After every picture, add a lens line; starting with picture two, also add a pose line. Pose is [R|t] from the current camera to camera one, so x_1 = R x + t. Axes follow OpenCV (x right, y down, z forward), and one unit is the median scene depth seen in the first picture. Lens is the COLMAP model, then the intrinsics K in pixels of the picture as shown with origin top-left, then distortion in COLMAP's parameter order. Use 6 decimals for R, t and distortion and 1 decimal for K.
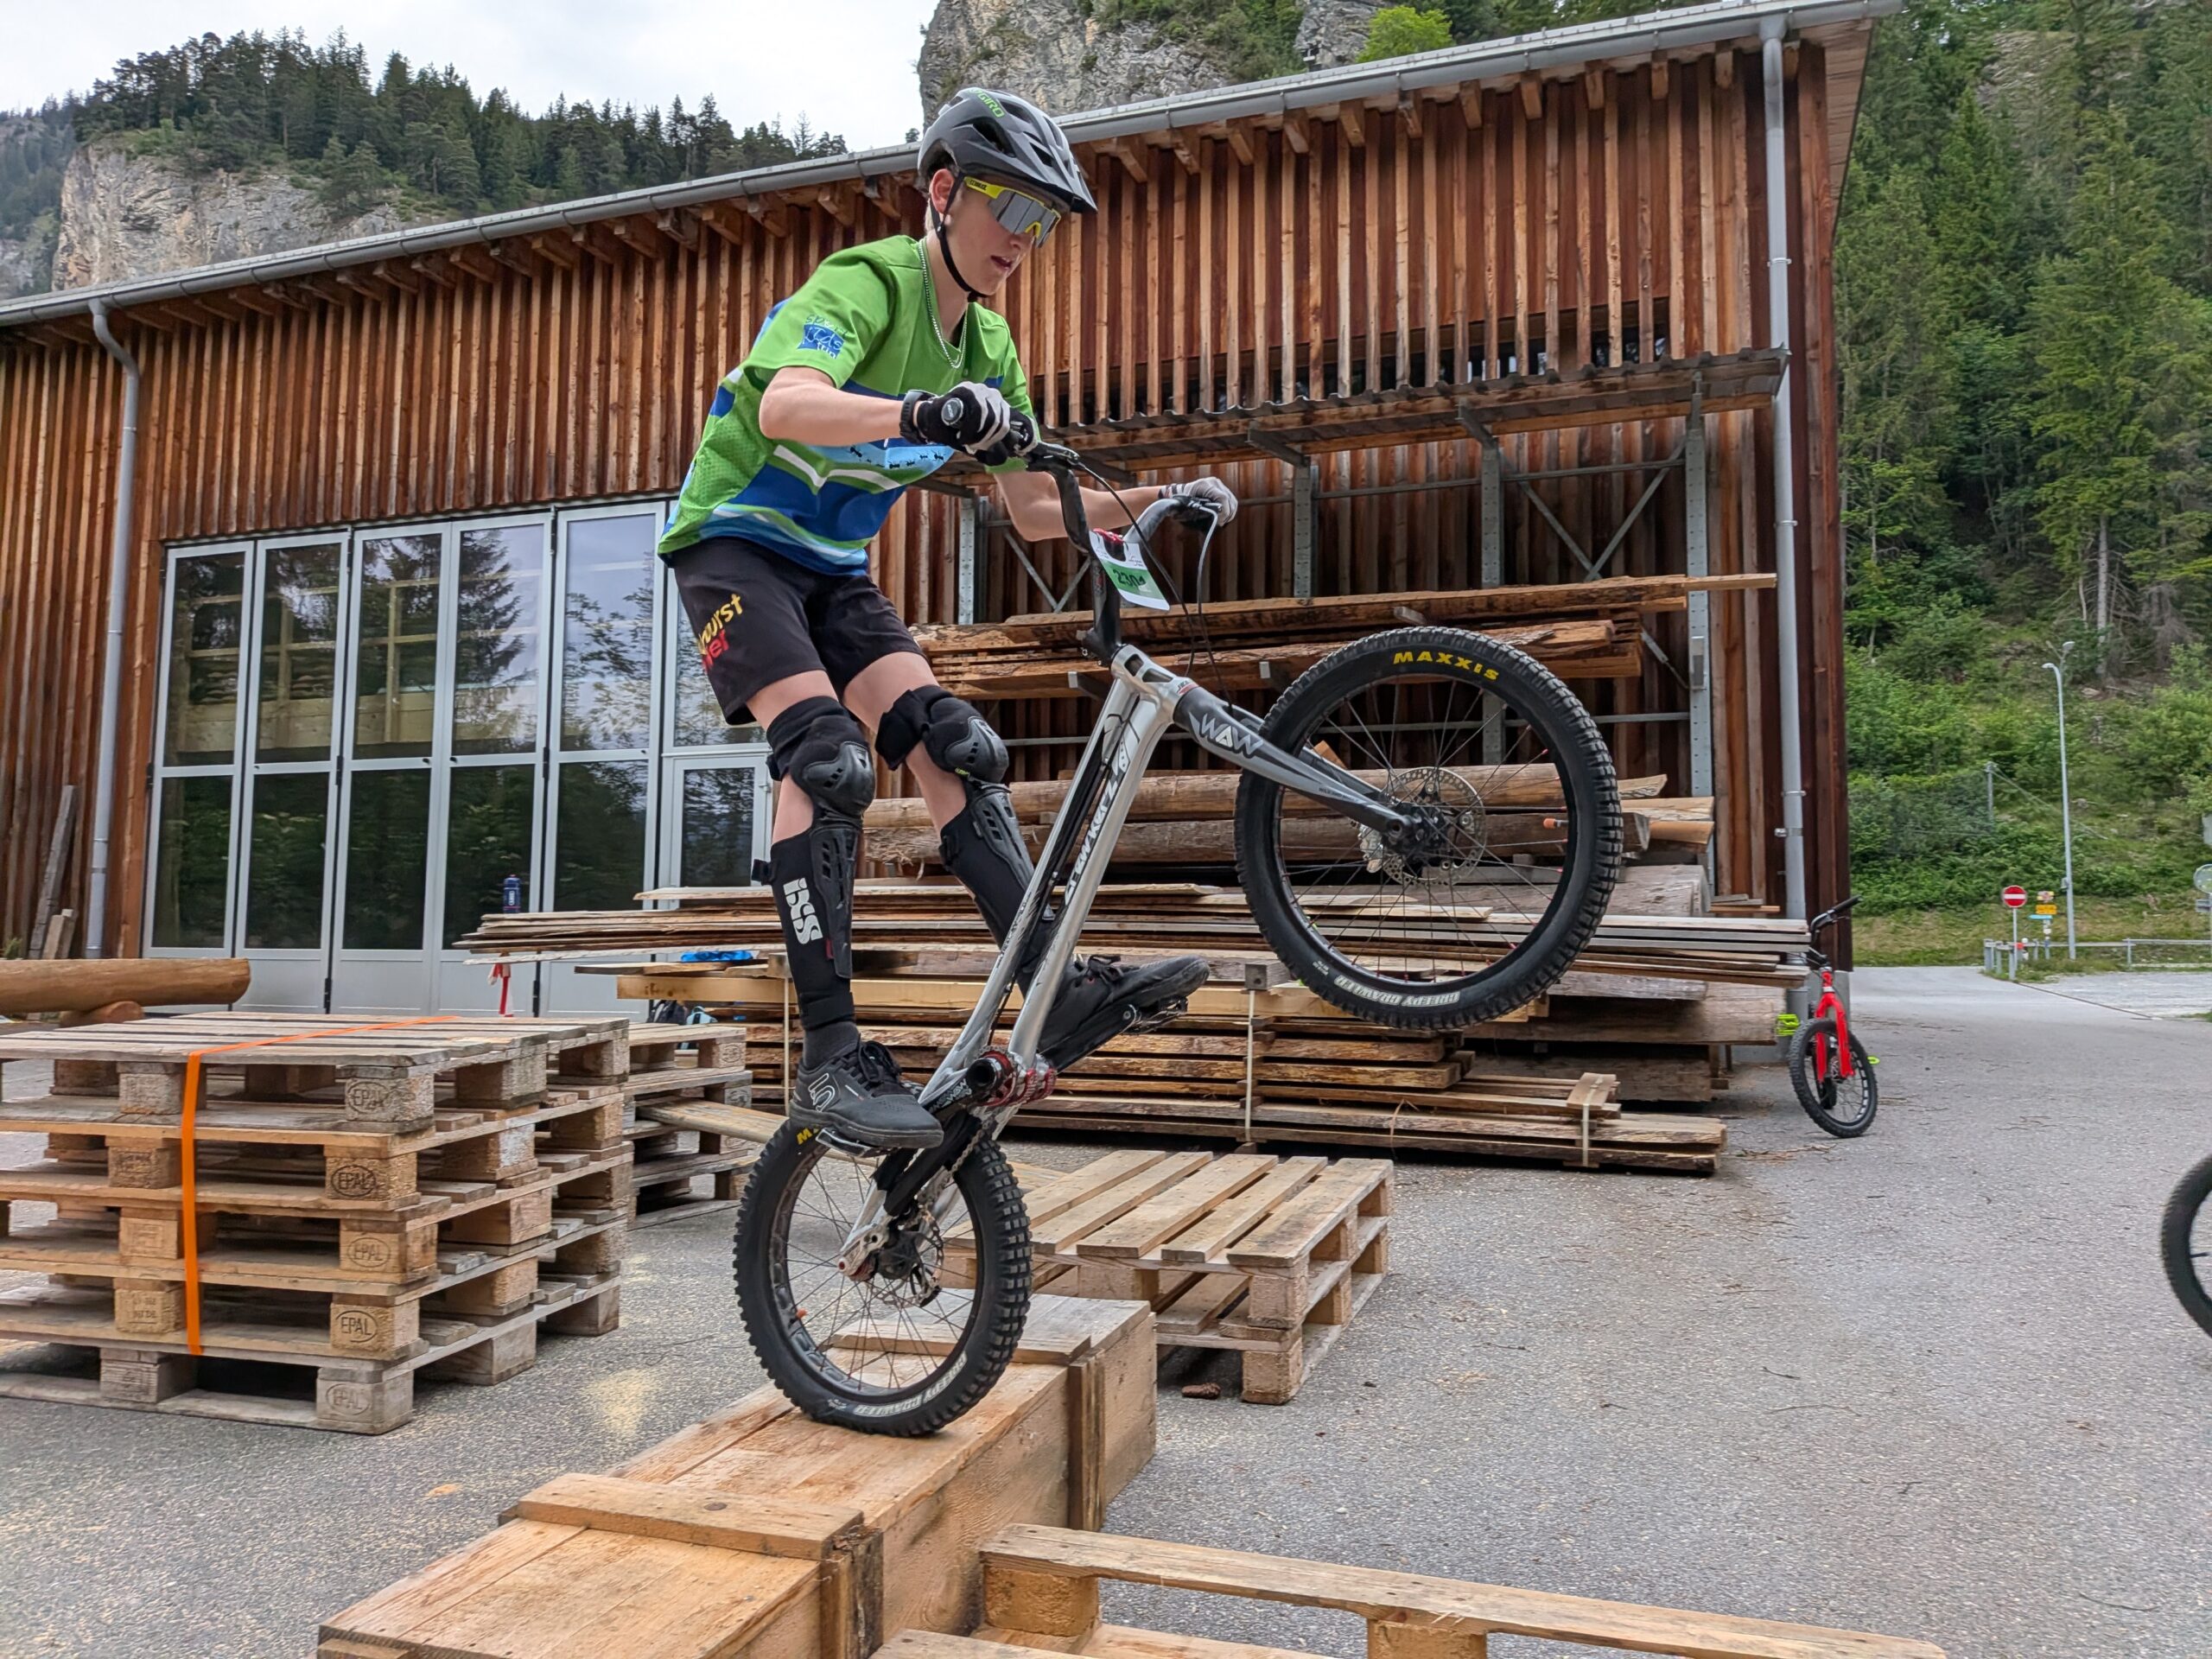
lens RADIAL K [[1558.2, 0, 1161.6], [0, 1558.2, 813.5], [0, 0, 1]] dist [0.087789, -0.153202]
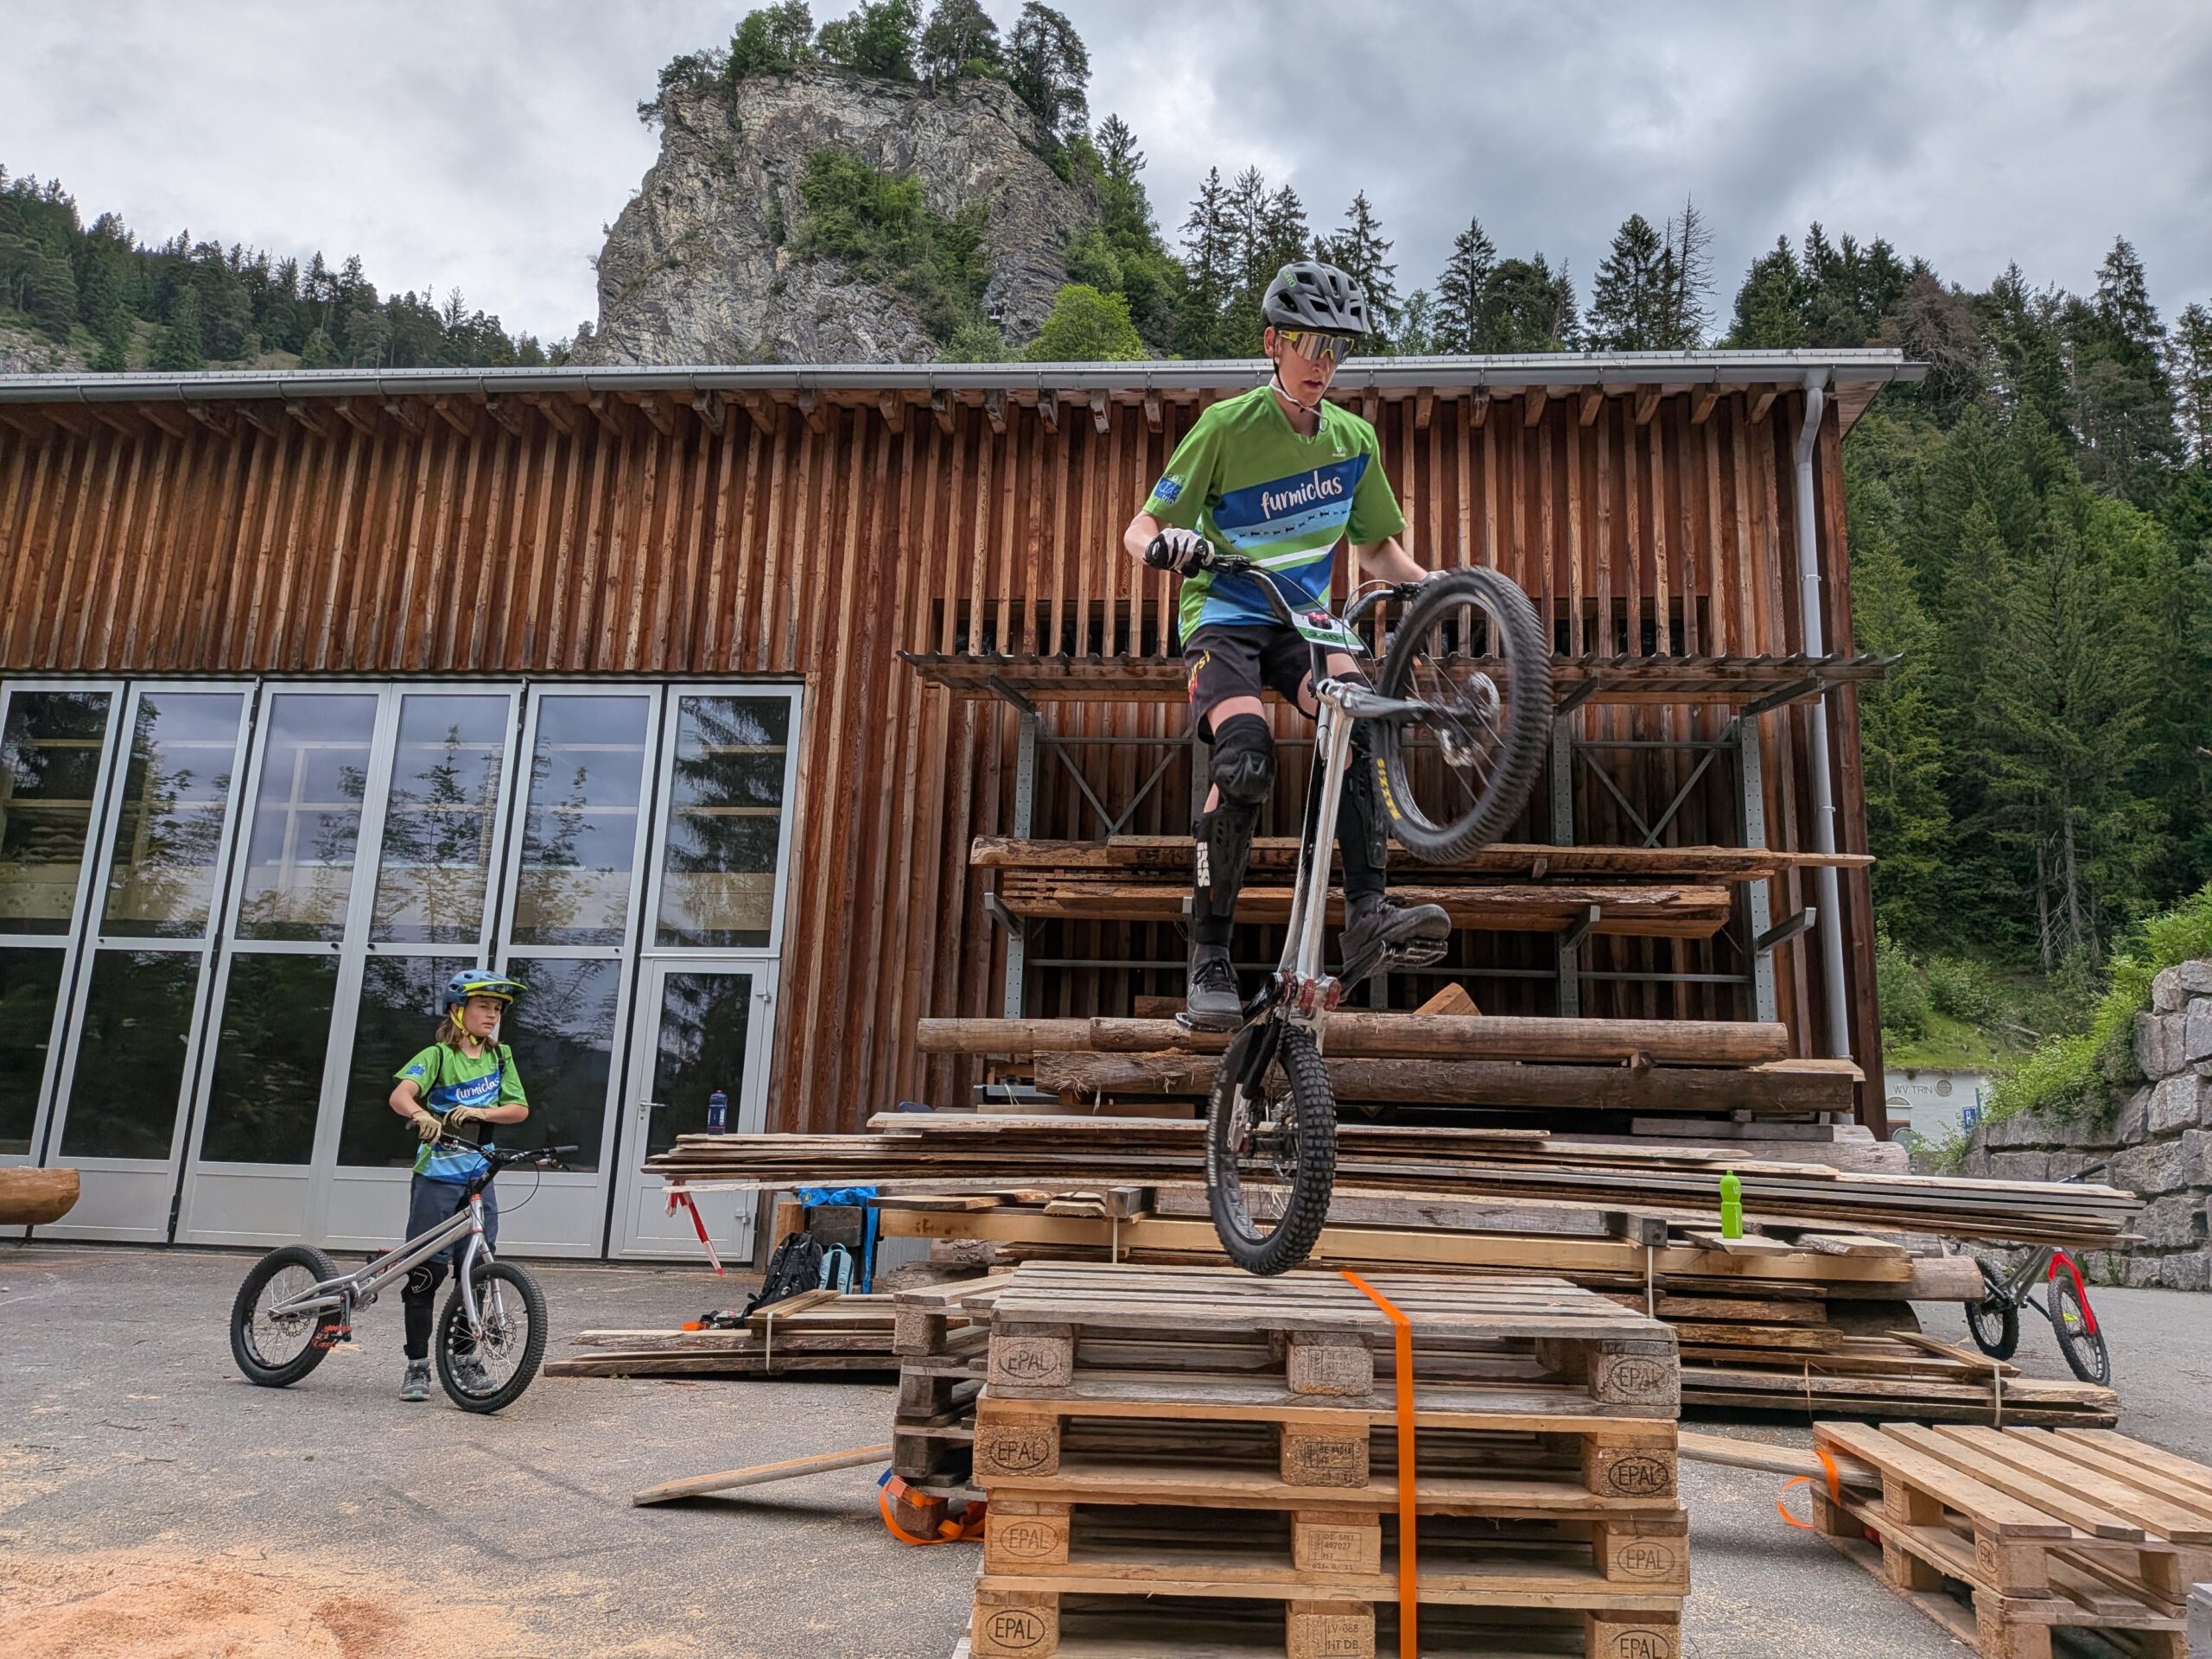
lens RADIAL K [[1558.6, 0, 1162.4], [0, 1558.6, 831.0], [0, 0, 1]] dist [0.082357, -0.136430]
pose [[0.971064, 0.076122, 0.226364, -0.281920], [-0.045747, 0.989579, -0.136531, 0.002455], [-0.234398, 0.122225, 0.964427, 0.046722]]
